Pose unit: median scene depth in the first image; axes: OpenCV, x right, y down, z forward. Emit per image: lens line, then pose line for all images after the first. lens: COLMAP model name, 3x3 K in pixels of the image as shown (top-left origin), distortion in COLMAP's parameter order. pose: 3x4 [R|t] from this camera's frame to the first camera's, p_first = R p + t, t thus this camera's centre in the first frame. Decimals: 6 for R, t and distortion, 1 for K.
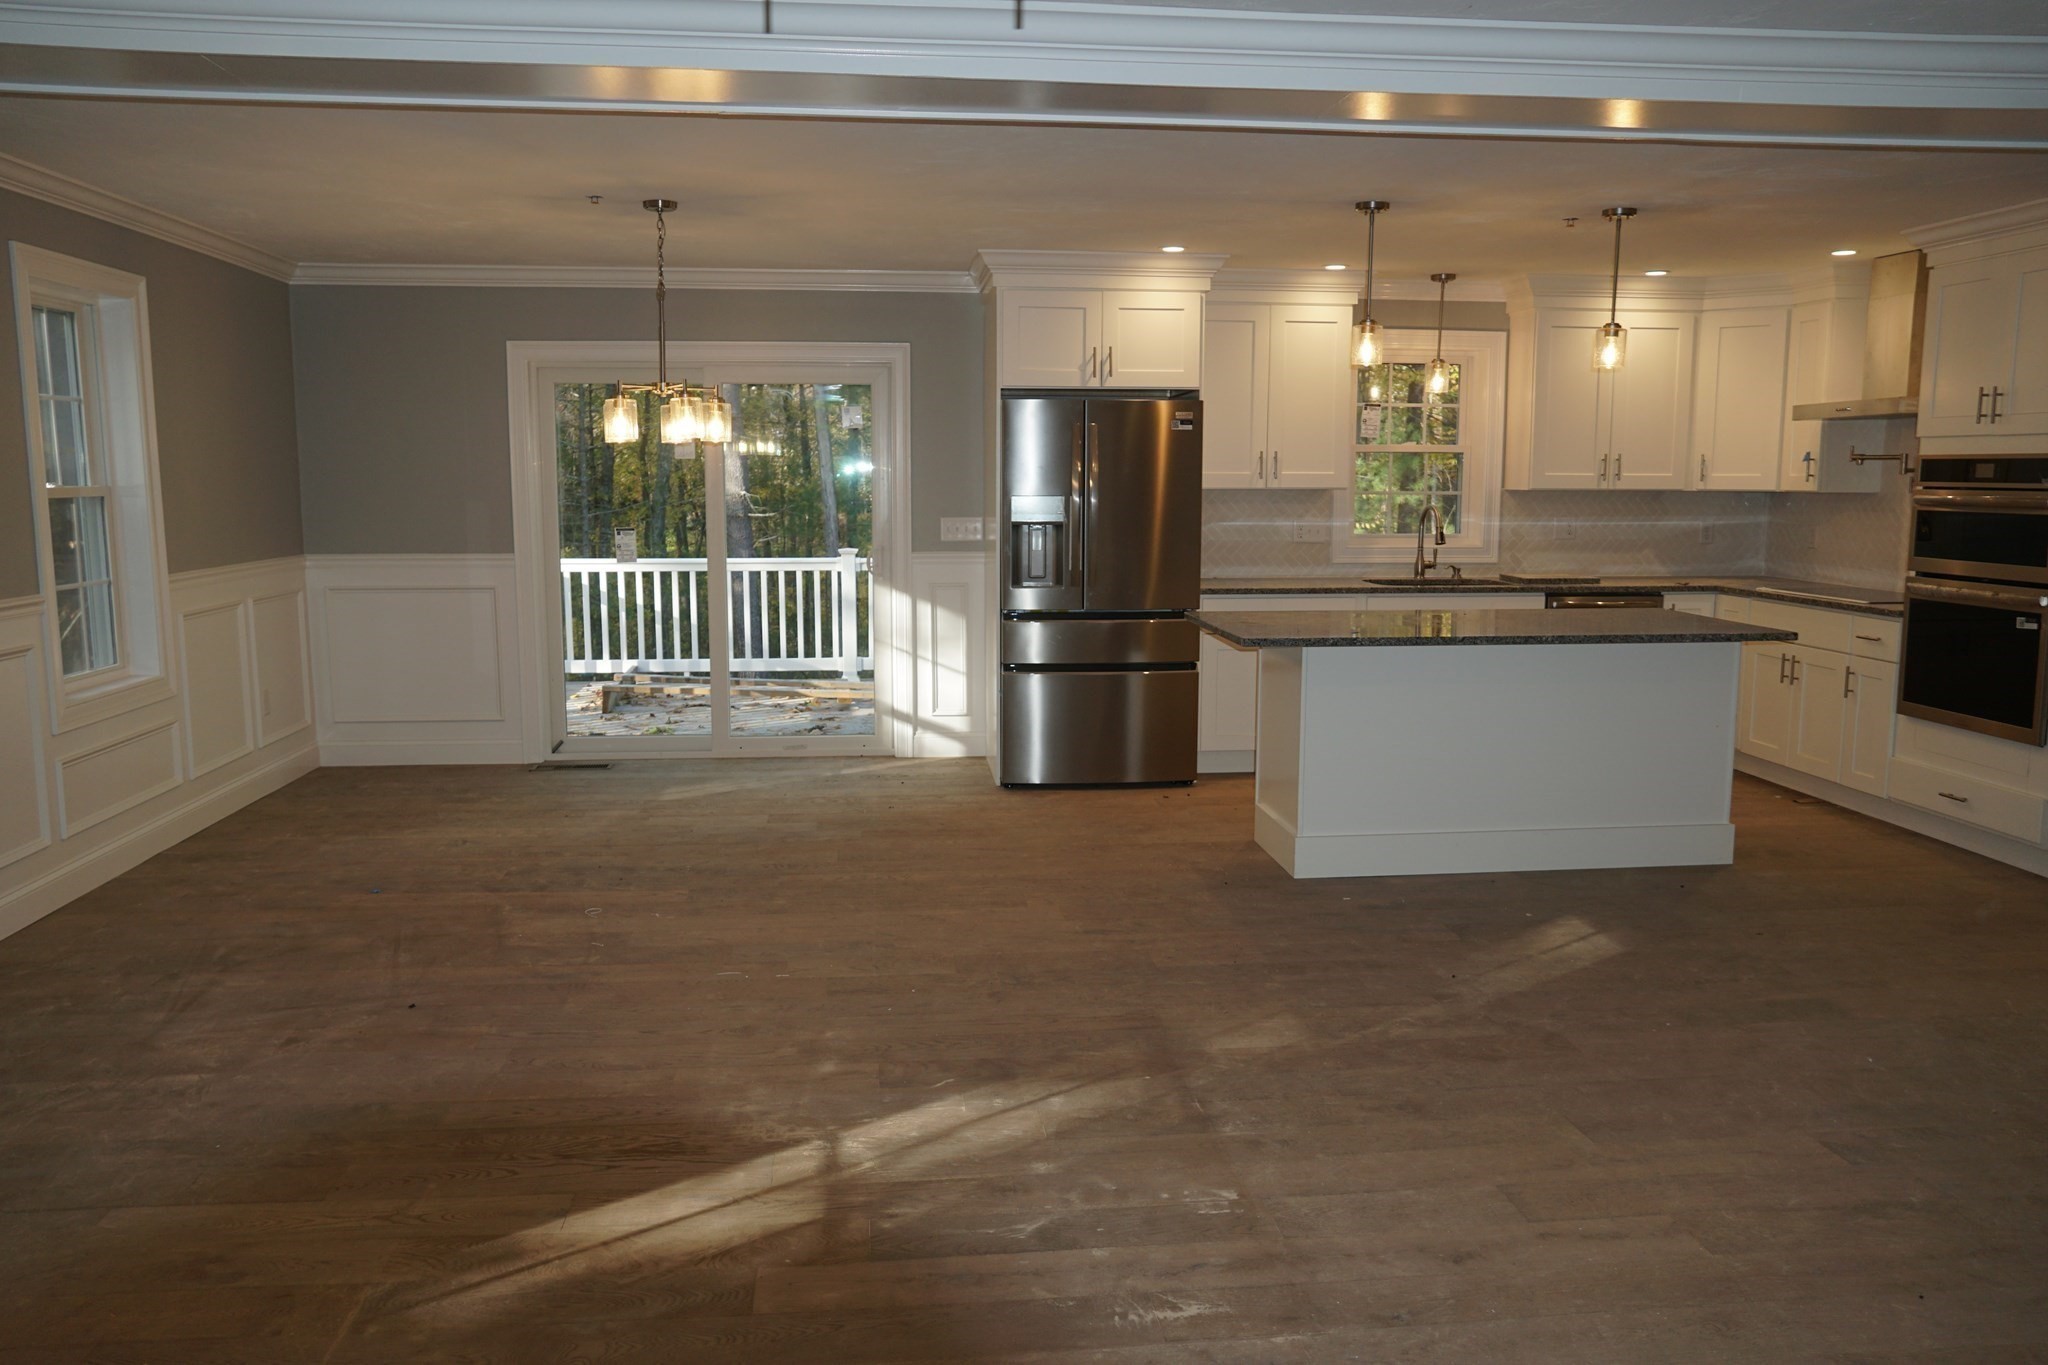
lens RADIAL K [[1535.7, 0, 1025.8], [0, 1535.7, 686.6], [0, 0, 1]] dist [-0.050692, 0.065368]
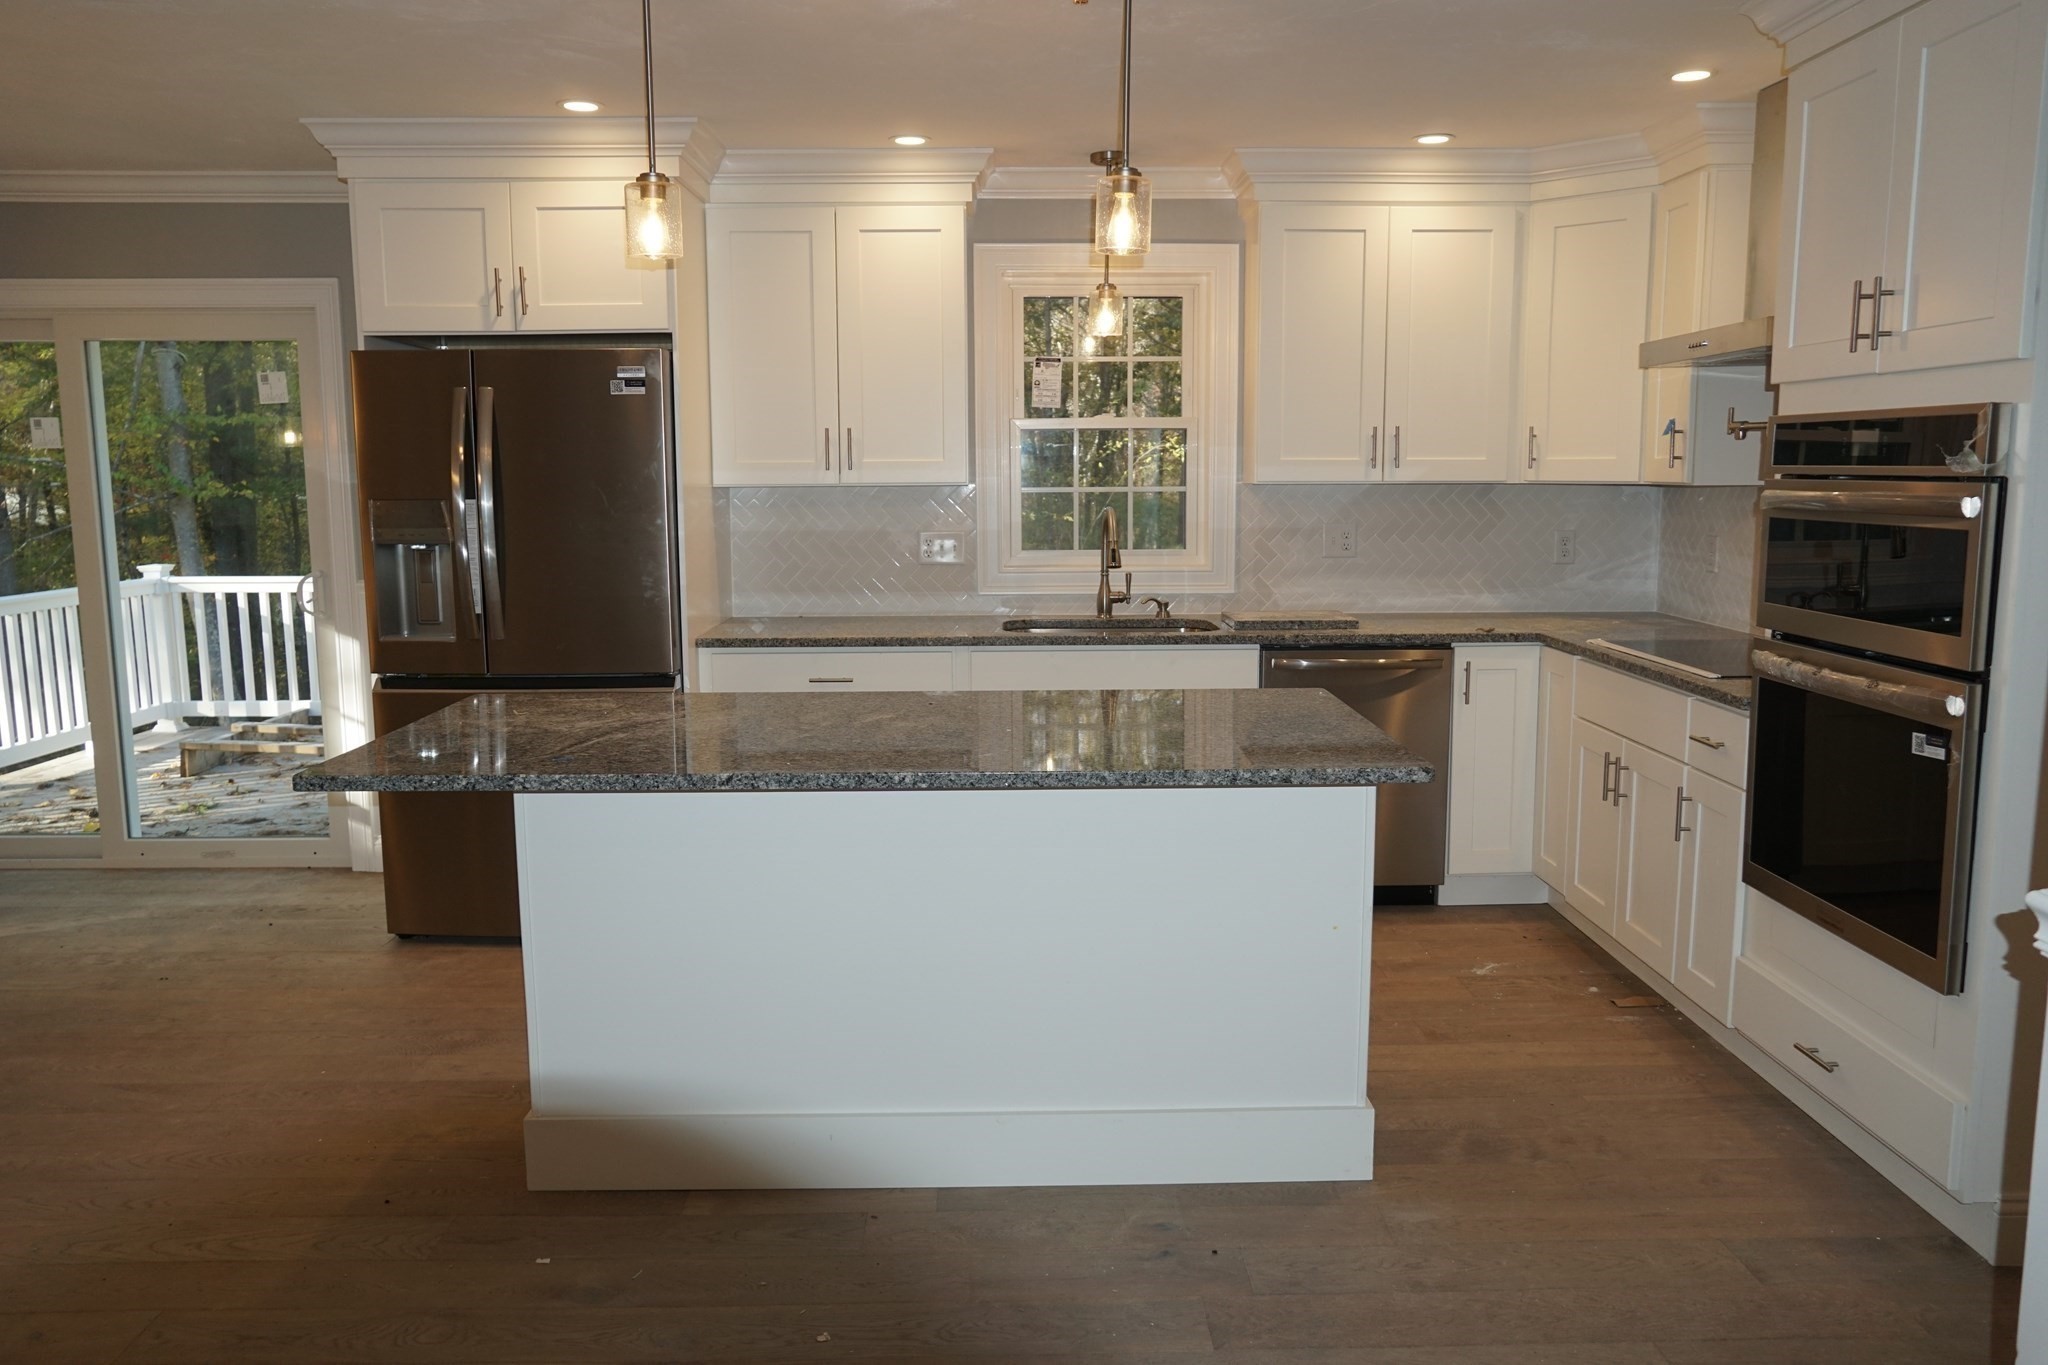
lens RADIAL K [[1535.7, 0, 1026.3], [0, 1535.7, 685.7], [0, 0, 1]] dist [-0.050692, 0.065368]
pose [[0.995570, 0.006583, -0.093794, 0.373008], [-0.006379, 0.999977, 0.002470, -0.055265], [0.093808, -0.001861, 0.995589, 0.431708]]
